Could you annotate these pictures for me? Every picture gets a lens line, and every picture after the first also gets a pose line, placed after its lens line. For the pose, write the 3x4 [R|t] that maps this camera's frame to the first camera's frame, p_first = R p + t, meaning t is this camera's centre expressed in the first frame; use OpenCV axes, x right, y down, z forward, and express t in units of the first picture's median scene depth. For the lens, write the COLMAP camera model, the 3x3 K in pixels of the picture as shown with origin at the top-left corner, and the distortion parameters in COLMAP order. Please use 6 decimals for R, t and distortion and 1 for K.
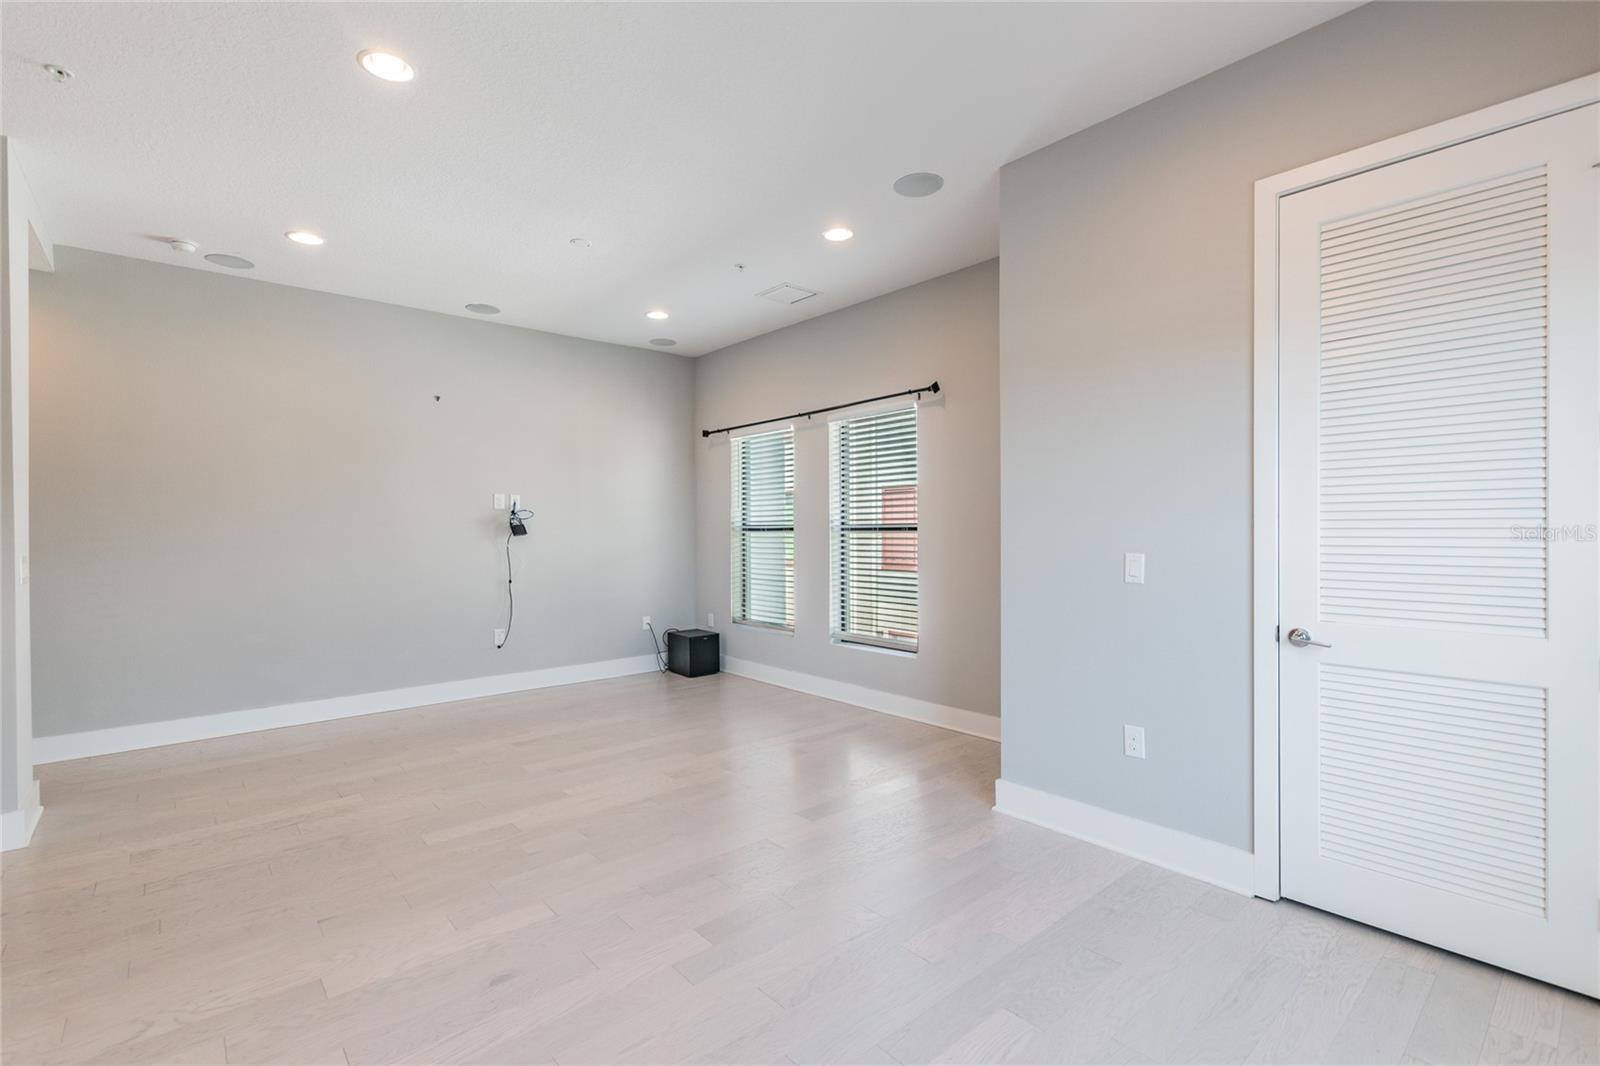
lens RADIAL K [[713.3, 0, 800.0], [0, 713.3, 533.0], [0, 0, 1]] dist [-0.000833, -0.000418]
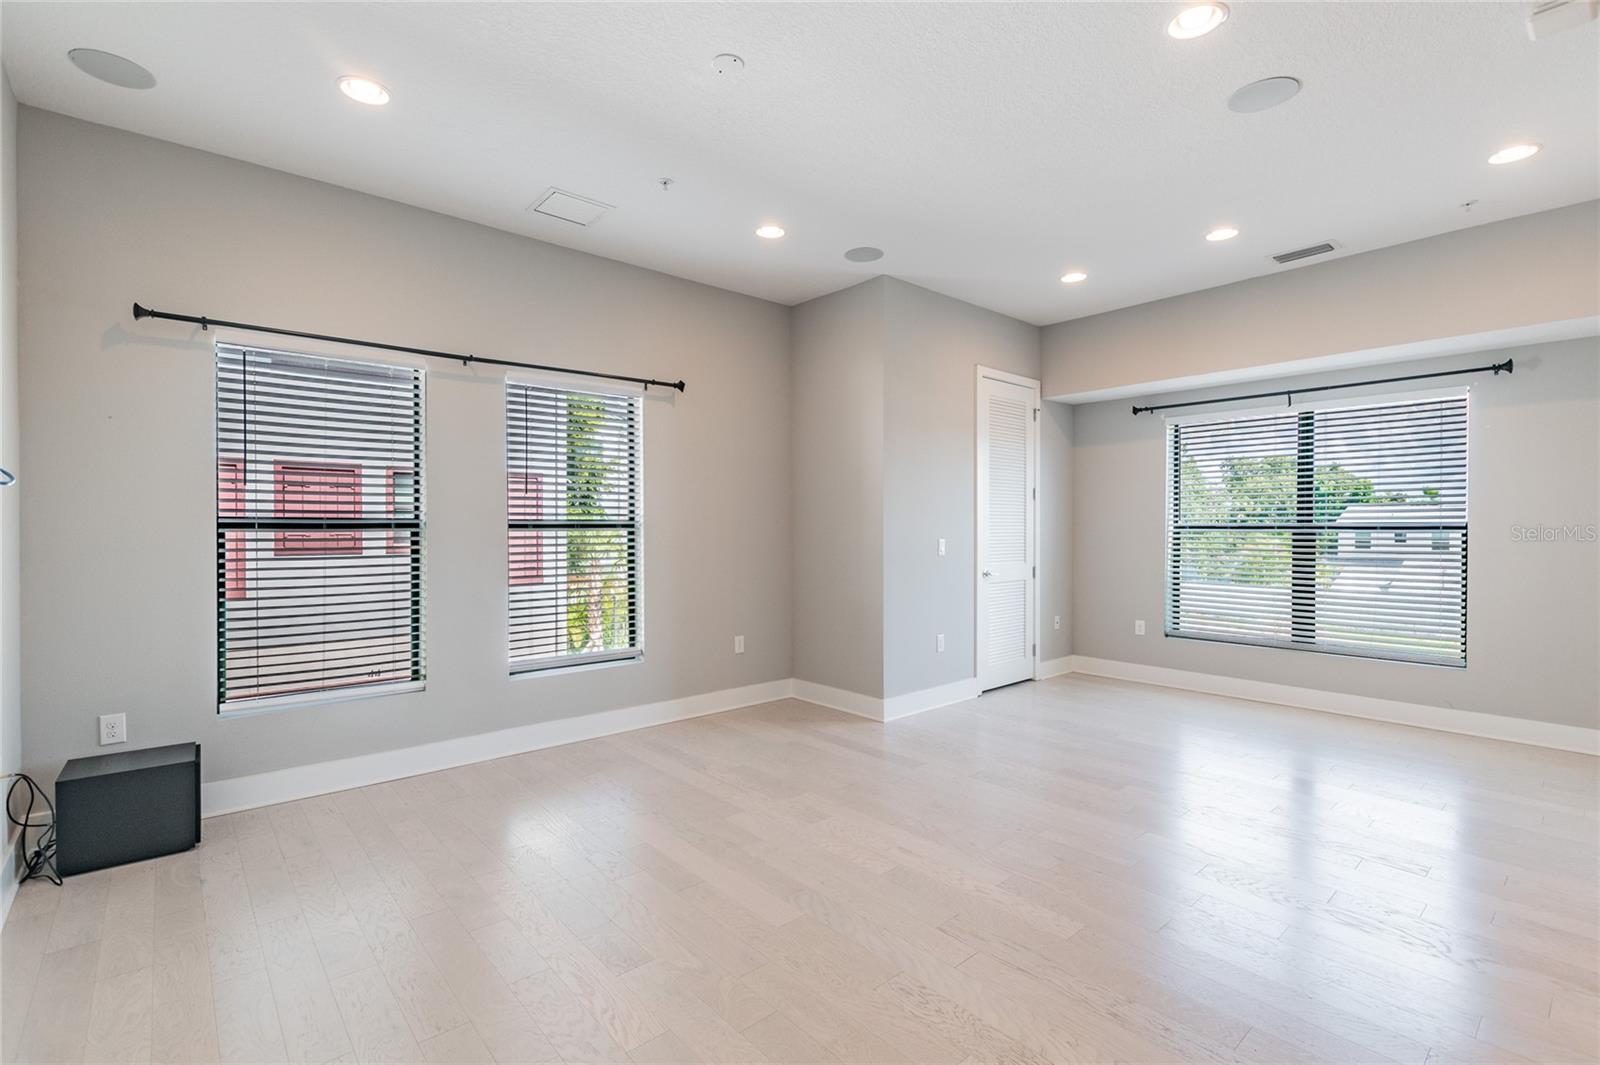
lens RADIAL K [[721.1, 0, 790.2], [0, 721.1, 536.1], [0, 0, 1]] dist [-0.000042, -0.000196]
pose [[0.009187, -0.006889, 0.999934, -0.709398], [0.006226, 0.999957, 0.006832, 0.002435], [-0.999938, 0.006163, 0.009229, 0.710677]]
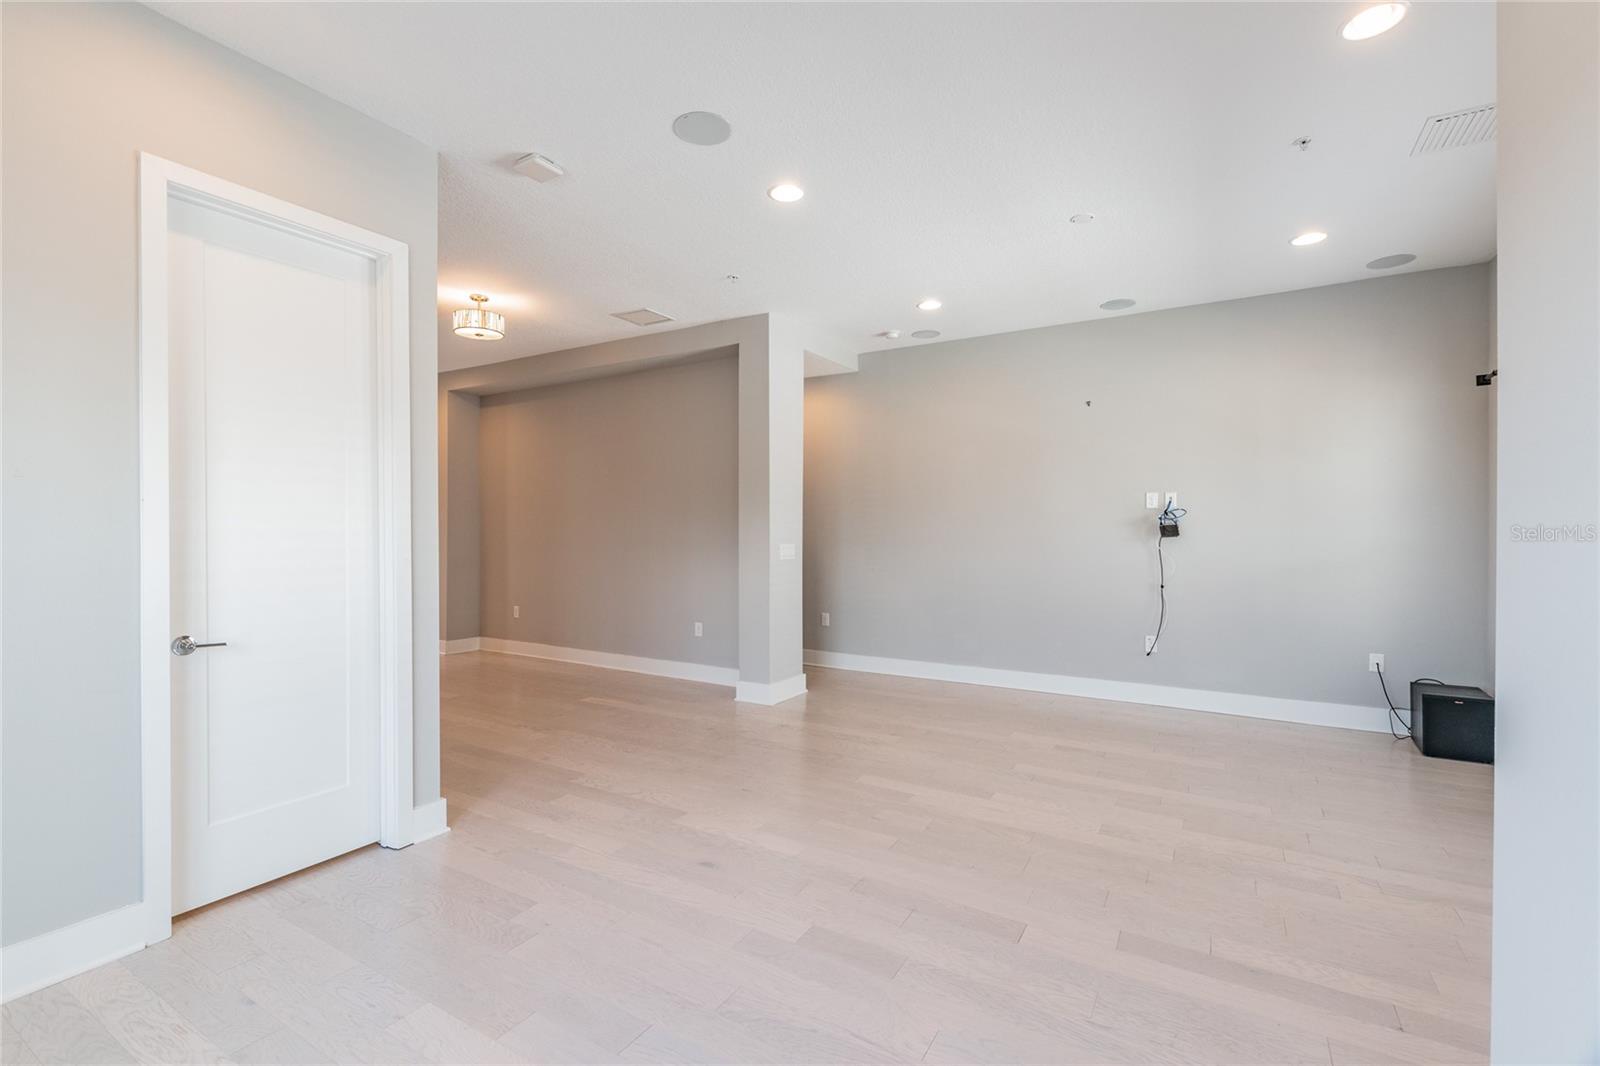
lens RADIAL K [[699.9, 0, 794.4], [0, 699.9, 533.2], [0, 0, 1]] dist [0.003693, 0.000025]
pose [[0.305896, 0.009908, -0.952013, 0.333955], [-0.008183, 0.999936, 0.007777, -0.004632], [0.952030, 0.005411, 0.305958, 0.281772]]
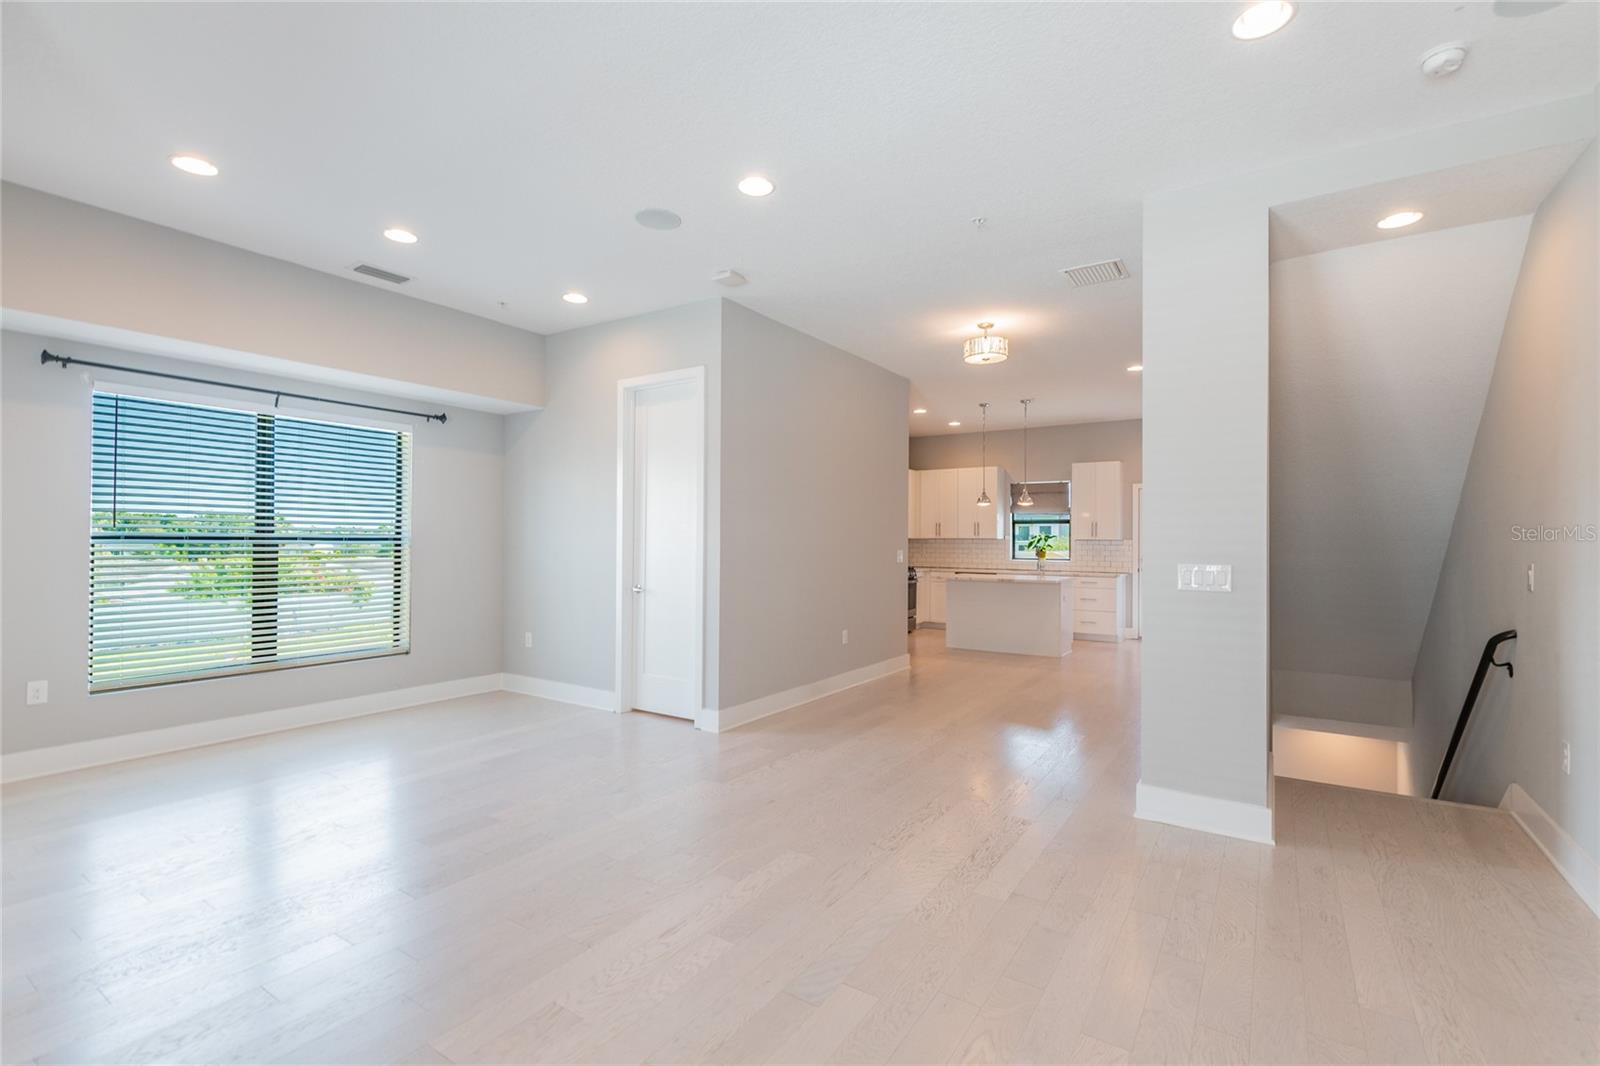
lens RADIAL K [[723.2, 0, 801.7], [0, 723.2, 532.4], [0, 0, 1]] dist [0.001697, 0.000141]
pose [[-0.962680, -0.003707, -0.270616, -0.140176], [-0.002783, 0.999989, -0.003798, -0.004084], [0.270627, -0.002903, -0.962680, 1.077519]]
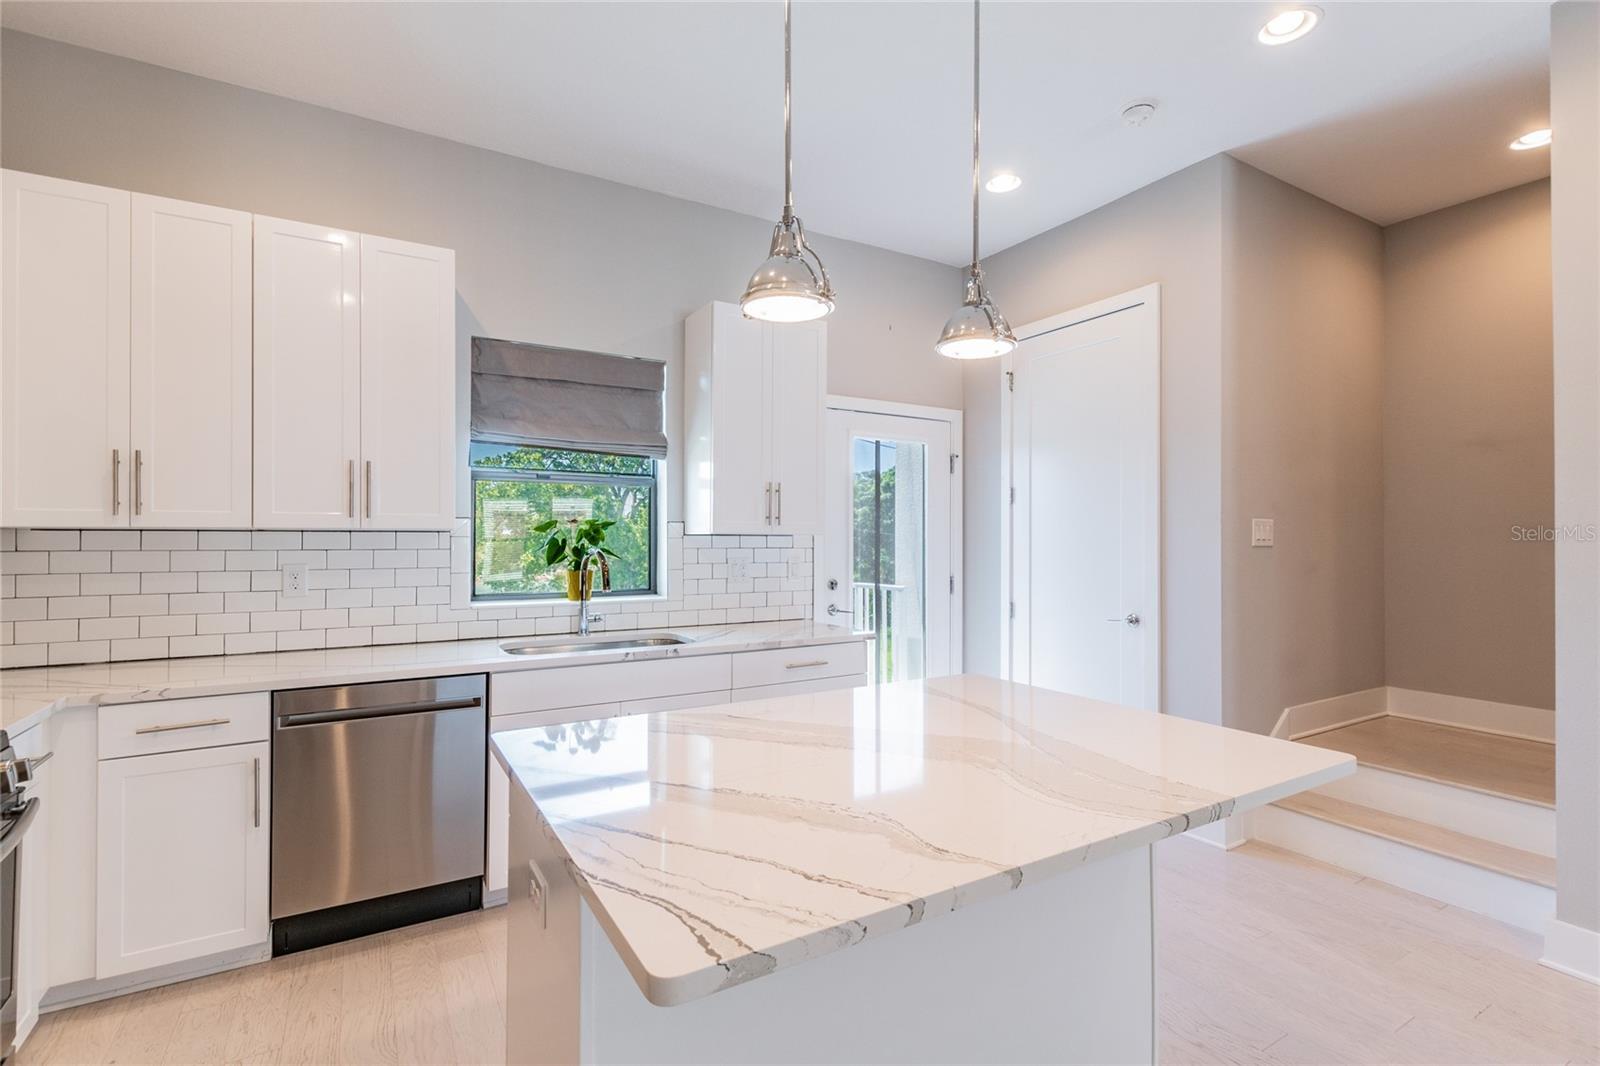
lens RADIAL K [[713.3, 0, 800.0], [0, 713.3, 533.0], [0, 0, 1]] dist [-0.000833, -0.000418]
pose [[-0.172208, -0.003189, -0.985055, -0.723471], [-0.006222, 0.999978, -0.002149, 0.005835], [0.985041, 0.005759, -0.172224, -0.323719]]
